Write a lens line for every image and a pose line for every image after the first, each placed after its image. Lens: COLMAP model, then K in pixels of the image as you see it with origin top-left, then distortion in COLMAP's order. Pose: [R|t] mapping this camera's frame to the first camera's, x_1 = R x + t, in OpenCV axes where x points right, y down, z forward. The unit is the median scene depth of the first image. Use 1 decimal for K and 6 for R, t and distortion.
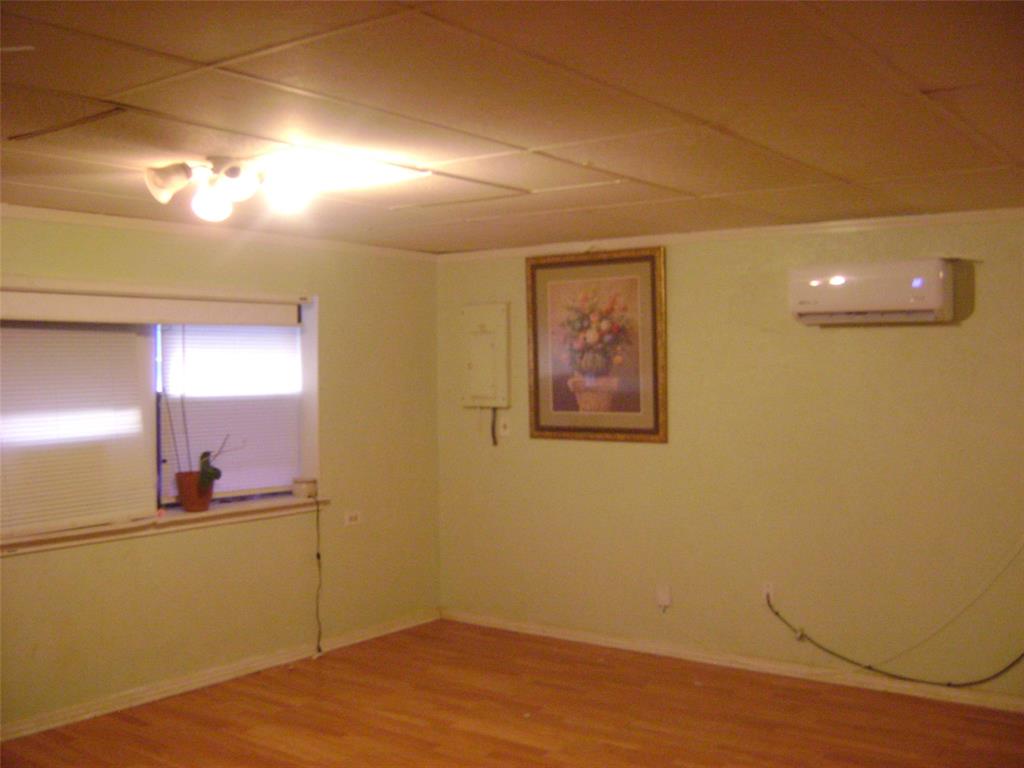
lens RADIAL K [[1070.9, 0, 517.8], [0, 1070.9, 364.7], [0, 0, 1]] dist [-0.154704, 0.125603]
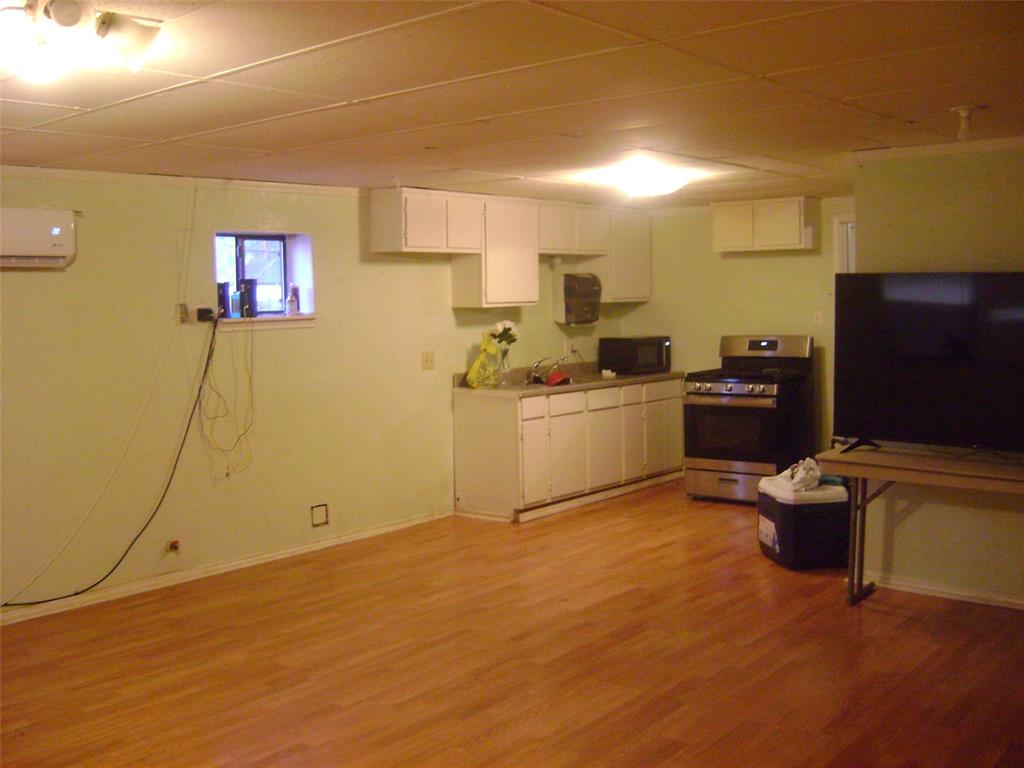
lens RADIAL K [[1070.9, 0, 517.8], [0, 1070.9, 364.7], [0, 0, 1]] dist [-0.154704, 0.125603]
pose [[0.055792, -0.058030, 0.996755, -0.619613], [0.020134, 0.998172, 0.056986, 0.007333], [-0.998239, 0.016889, 0.056858, 0.427376]]
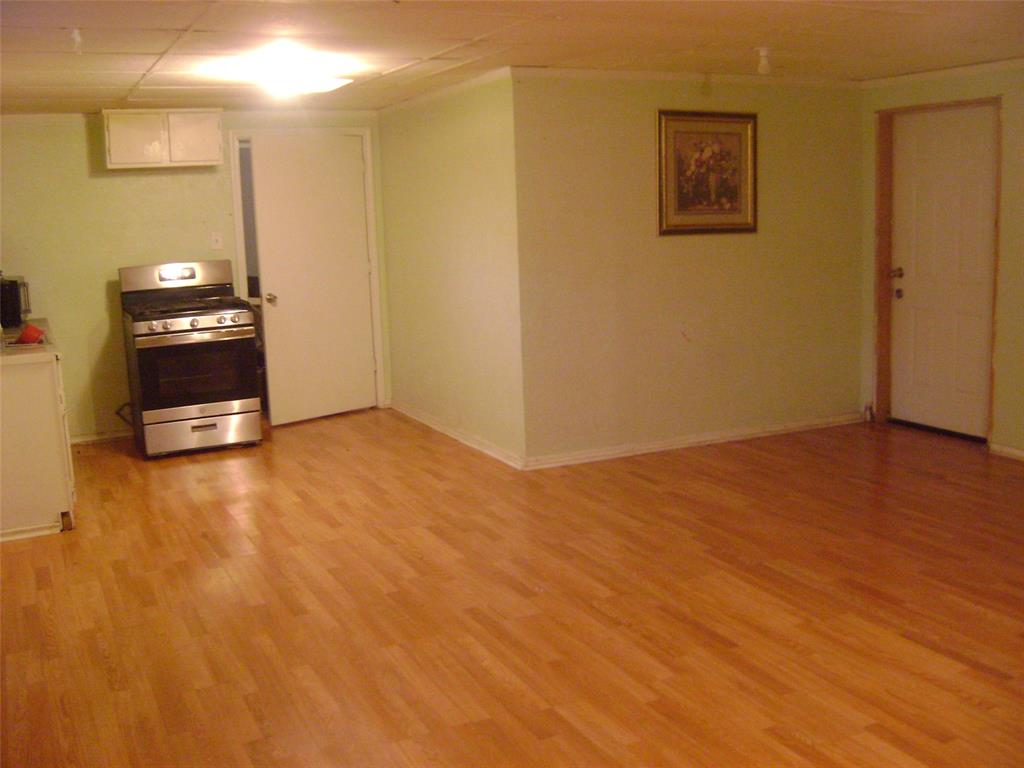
lens RADIAL K [[1070.9, 0, 517.8], [0, 1070.9, 364.7], [0, 0, 1]] dist [-0.154704, 0.125603]
pose [[-0.881703, -0.031100, 0.470778, -0.074711], [0.045118, 0.987694, 0.149748, 0.005805], [-0.469642, 0.153273, -0.869450, 1.173047]]
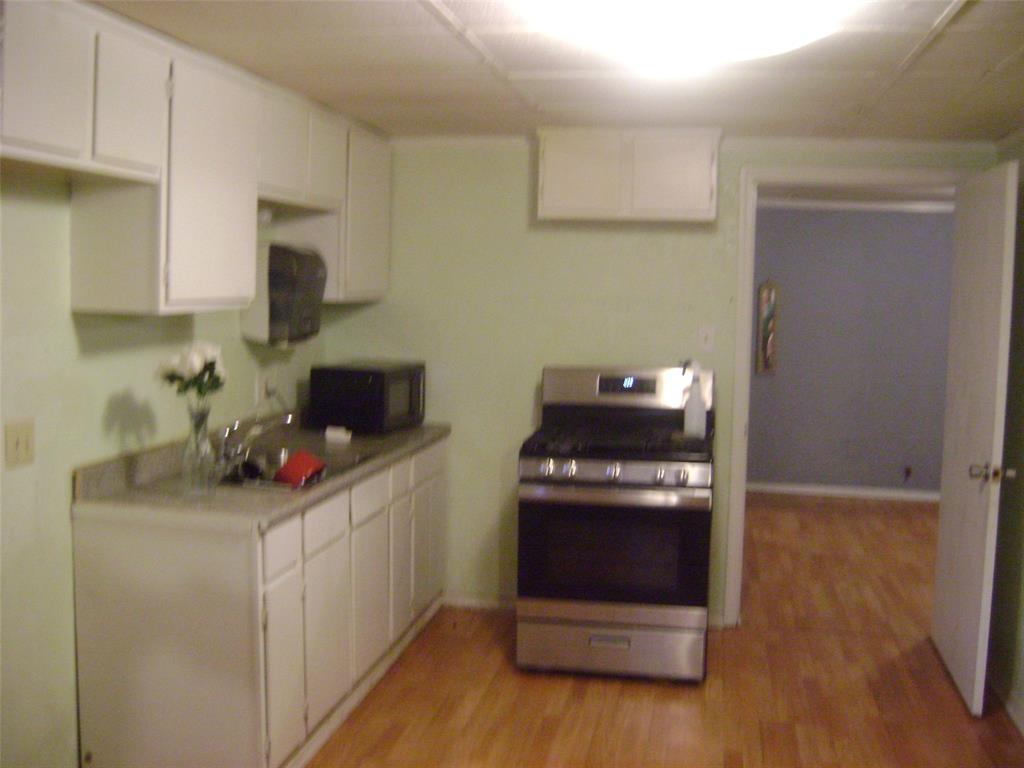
lens RADIAL K [[1070.9, 0, 517.8], [0, 1070.9, 364.7], [0, 0, 1]] dist [-0.154704, 0.125603]
pose [[-0.435055, -0.072396, 0.897489, 0.208486], [-0.017543, 0.997255, 0.071939, -0.005409], [-0.900233, 0.015553, -0.435131, 0.632442]]
